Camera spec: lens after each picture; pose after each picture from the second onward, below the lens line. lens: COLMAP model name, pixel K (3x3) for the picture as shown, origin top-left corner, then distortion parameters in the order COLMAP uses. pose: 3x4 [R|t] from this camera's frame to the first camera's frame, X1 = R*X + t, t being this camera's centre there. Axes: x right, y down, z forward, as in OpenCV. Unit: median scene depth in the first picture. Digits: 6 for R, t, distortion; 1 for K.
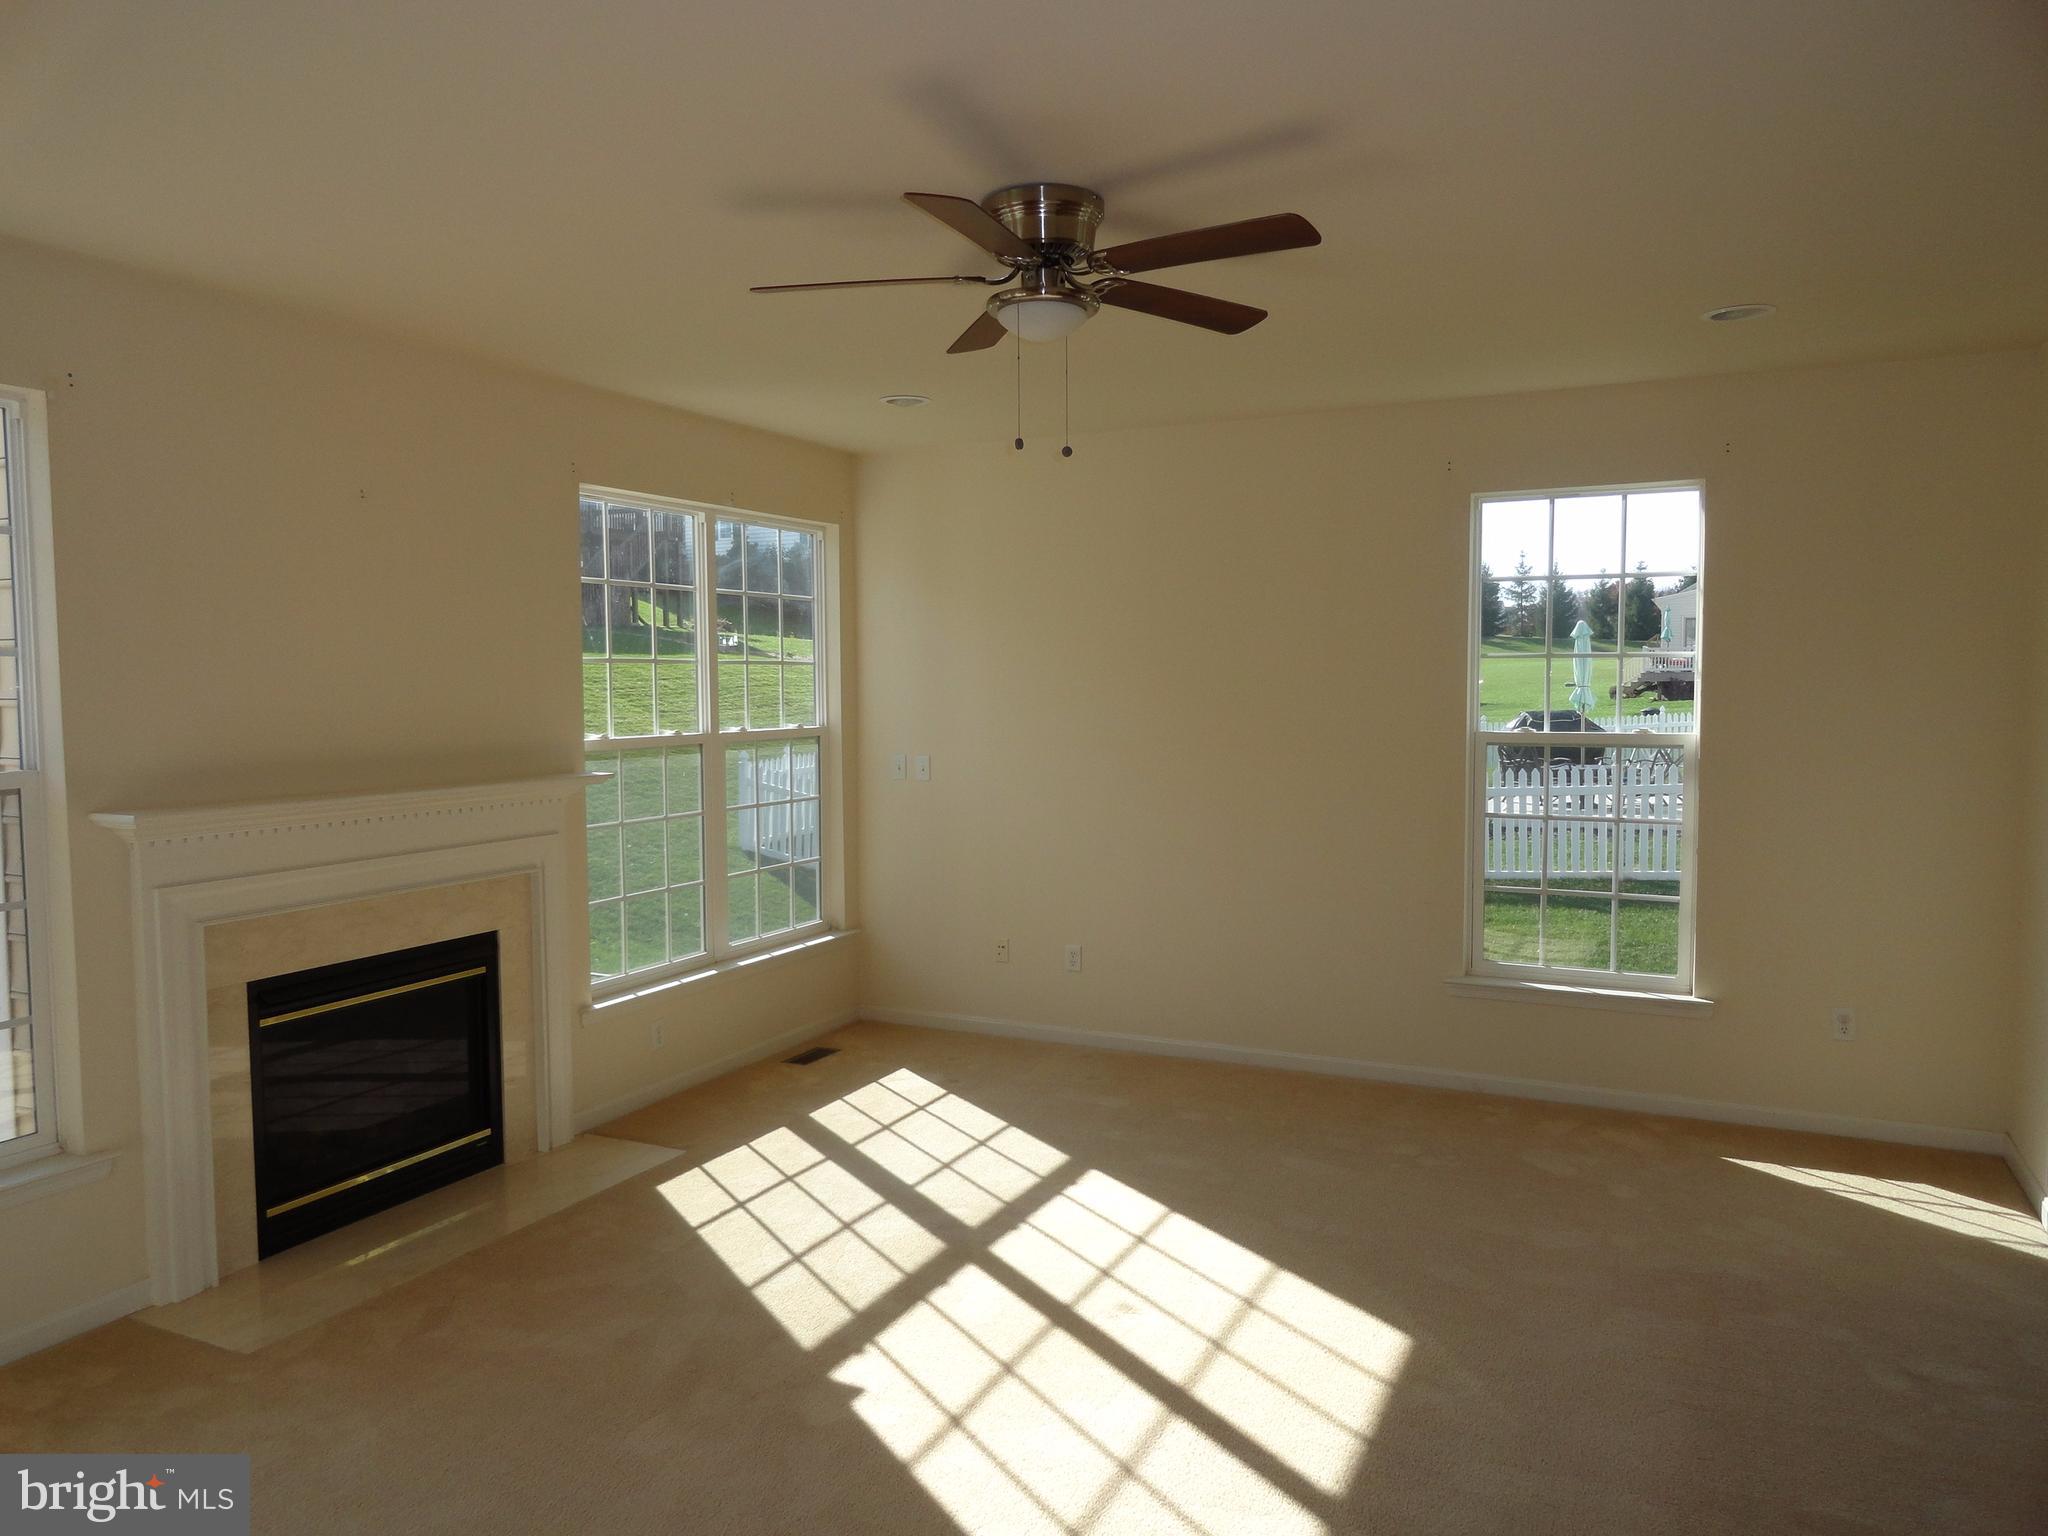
lens RADIAL K [[1411.4, 0, 1020.7], [0, 1411.4, 771.7], [0, 0, 1]] dist [-0.007084, 0.001982]
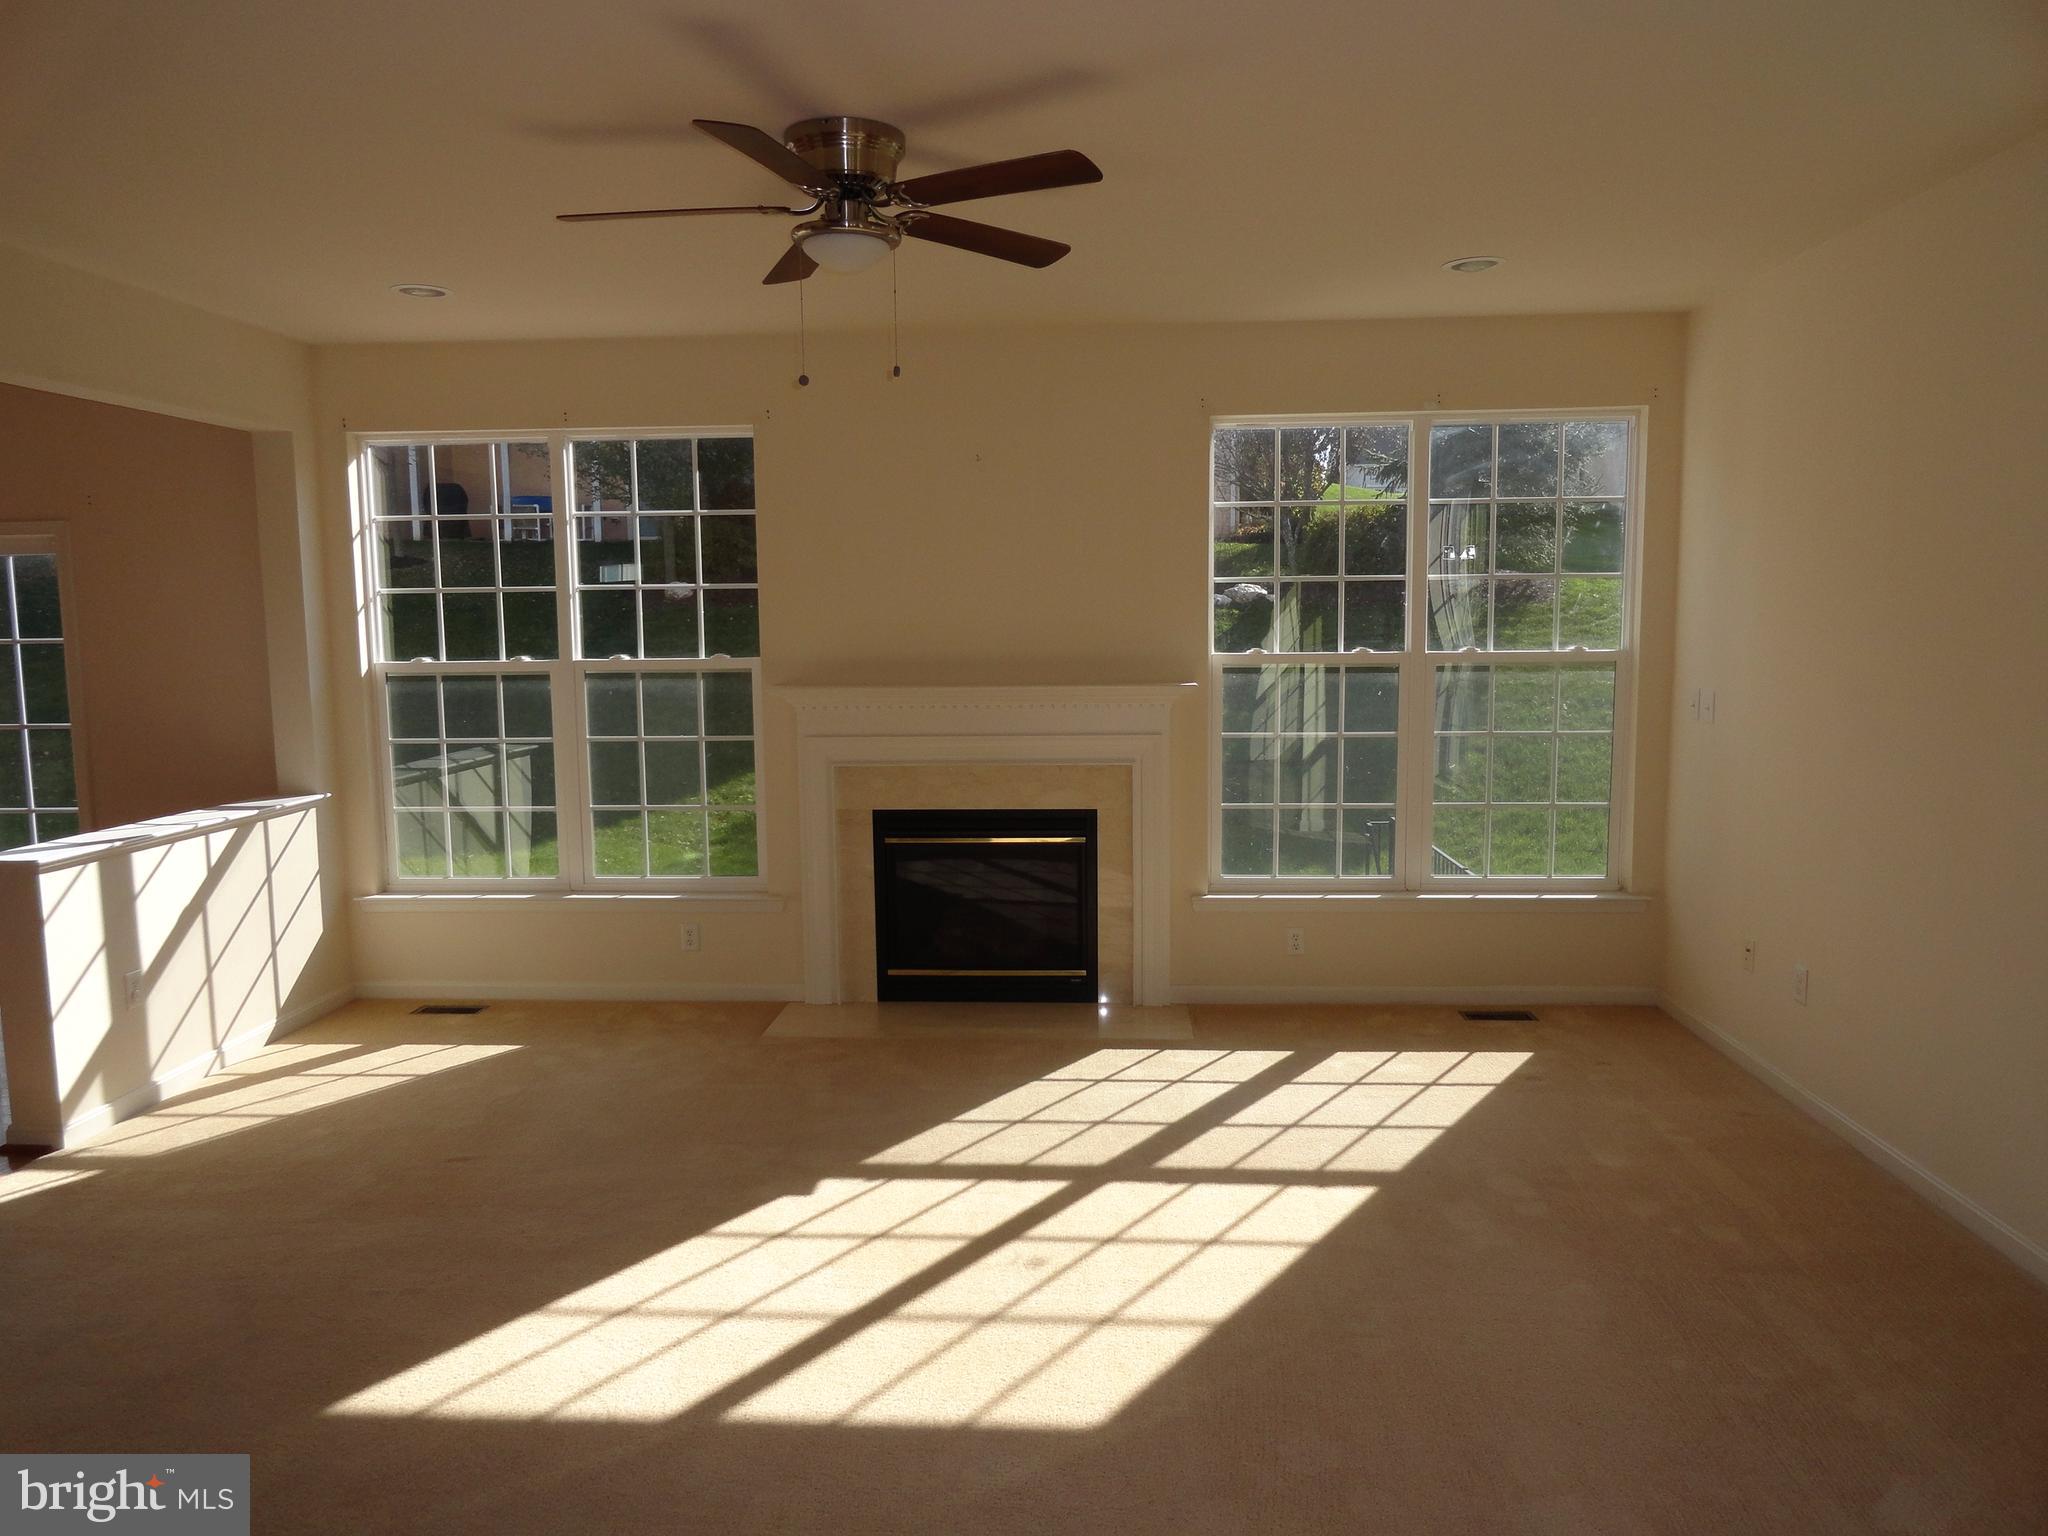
lens RADIAL K [[1411.4, 0, 1020.7], [0, 1411.4, 771.7], [0, 0, 1]] dist [-0.007084, 0.001982]
pose [[0.382726, 0.105926, -0.917769, 0.738584], [-0.050320, 0.994321, 0.093777, -0.030042], [0.922491, 0.010291, 0.385883, 0.505179]]
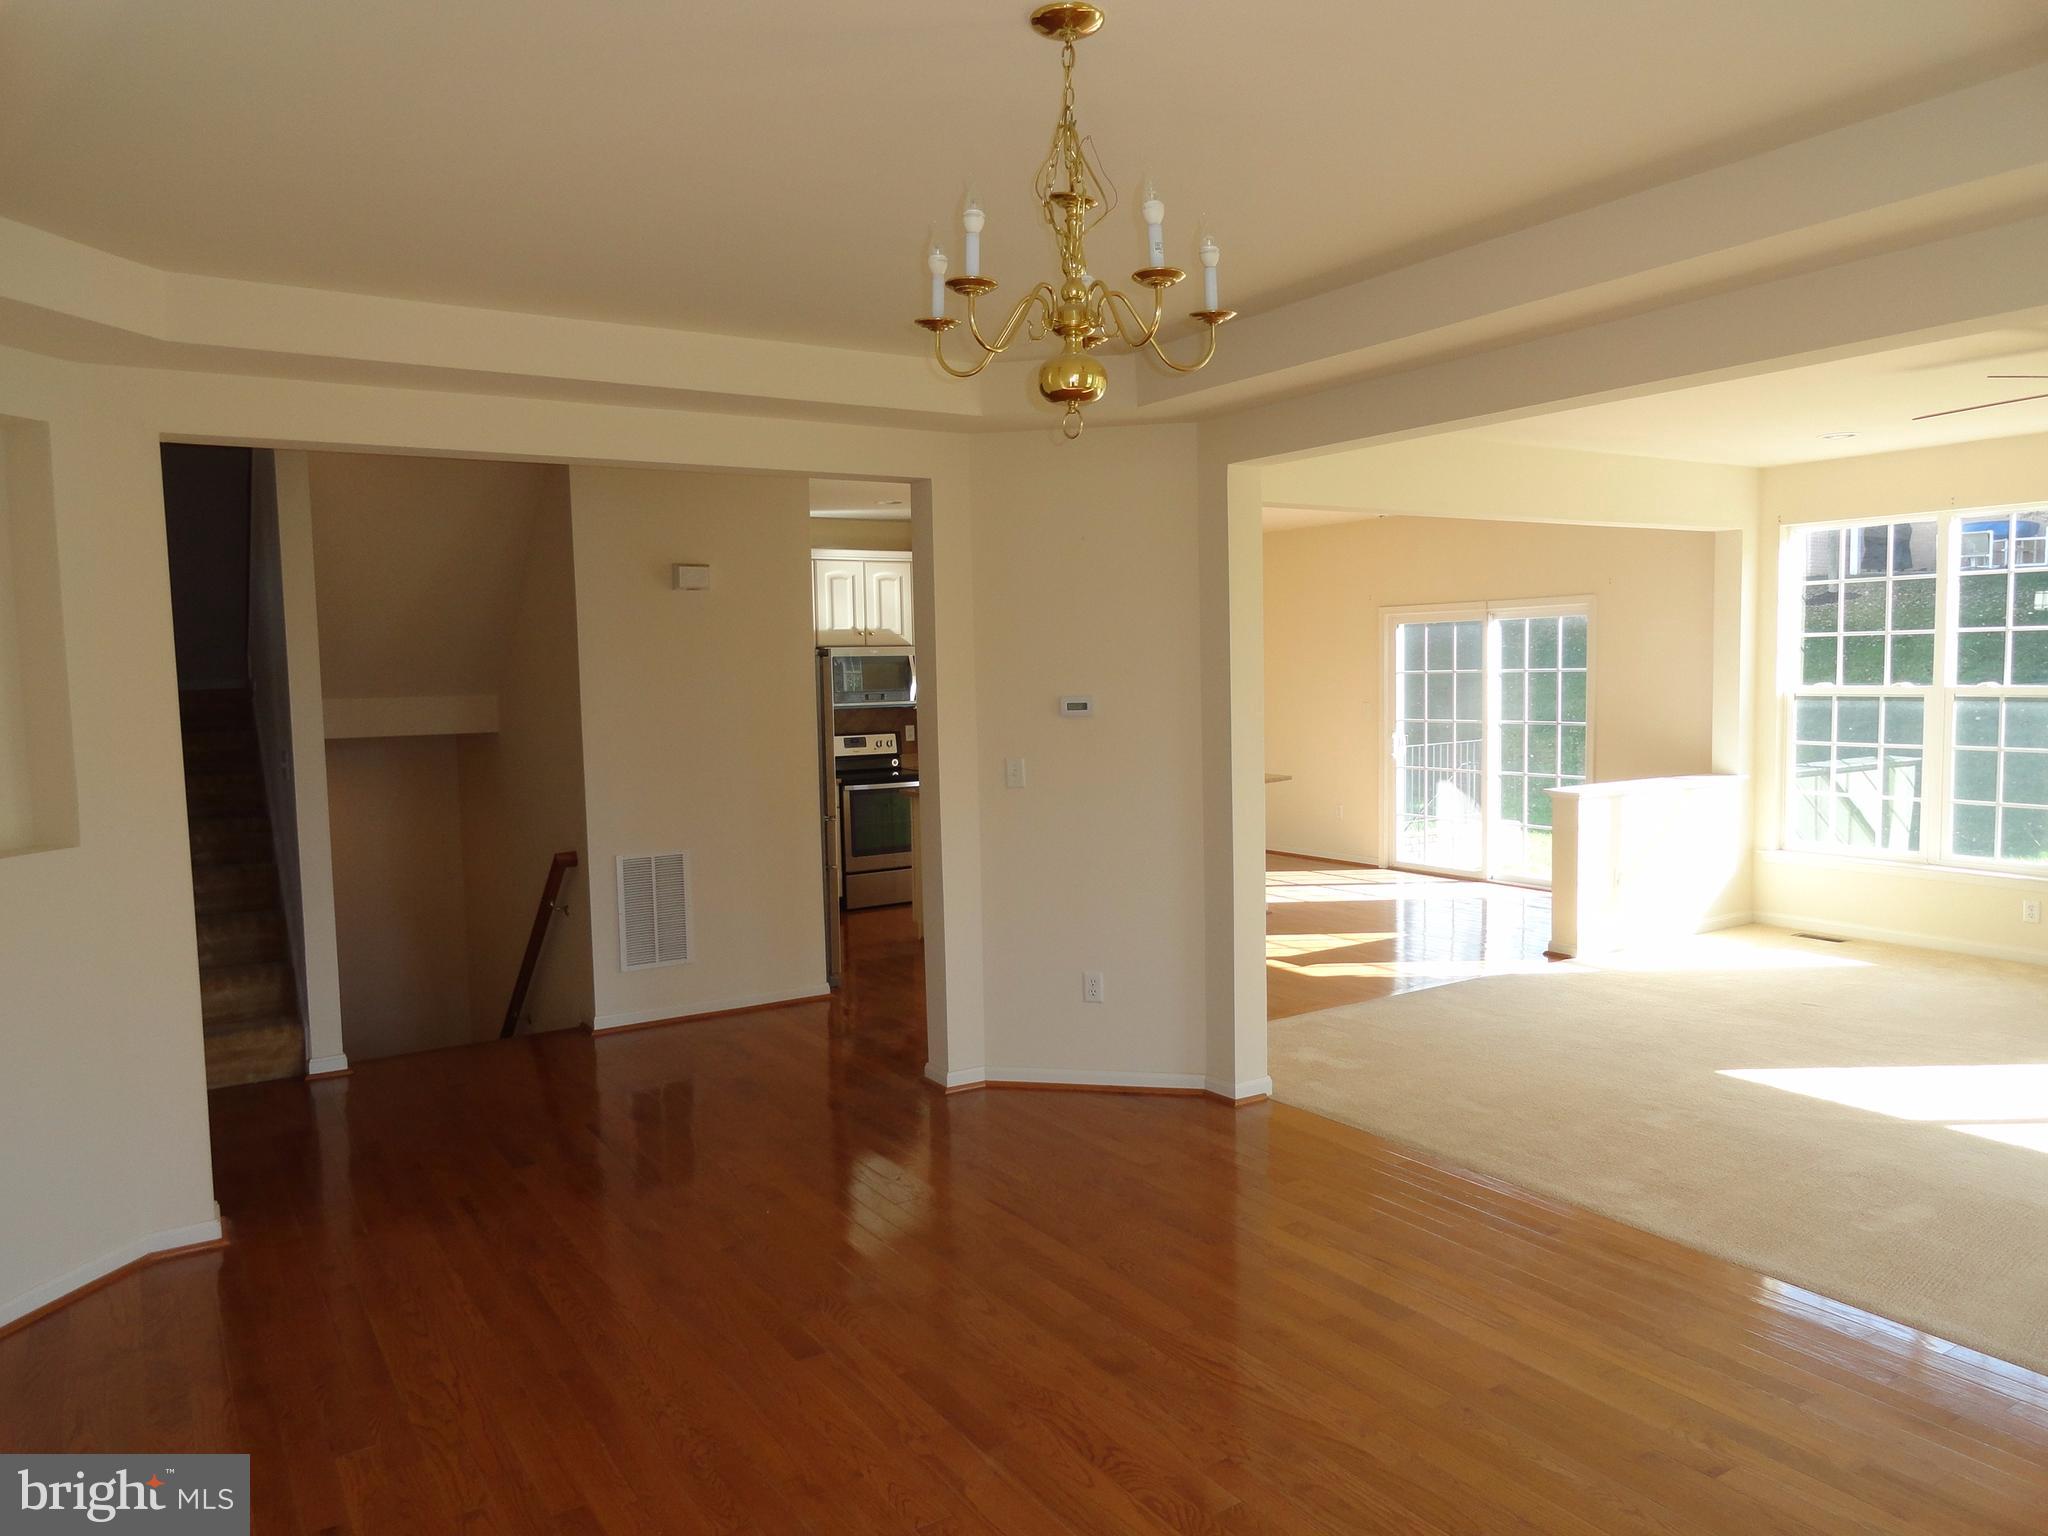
lens RADIAL K [[1411.4, 0, 1020.7], [0, 1411.4, 771.7], [0, 0, 1]] dist [-0.007084, 0.001982]
pose [[-0.516849, 0.080589, -0.852275, 1.383650], [-0.032182, 0.993026, 0.113414, -0.043278], [0.855472, 0.086046, -0.510651, 0.547323]]
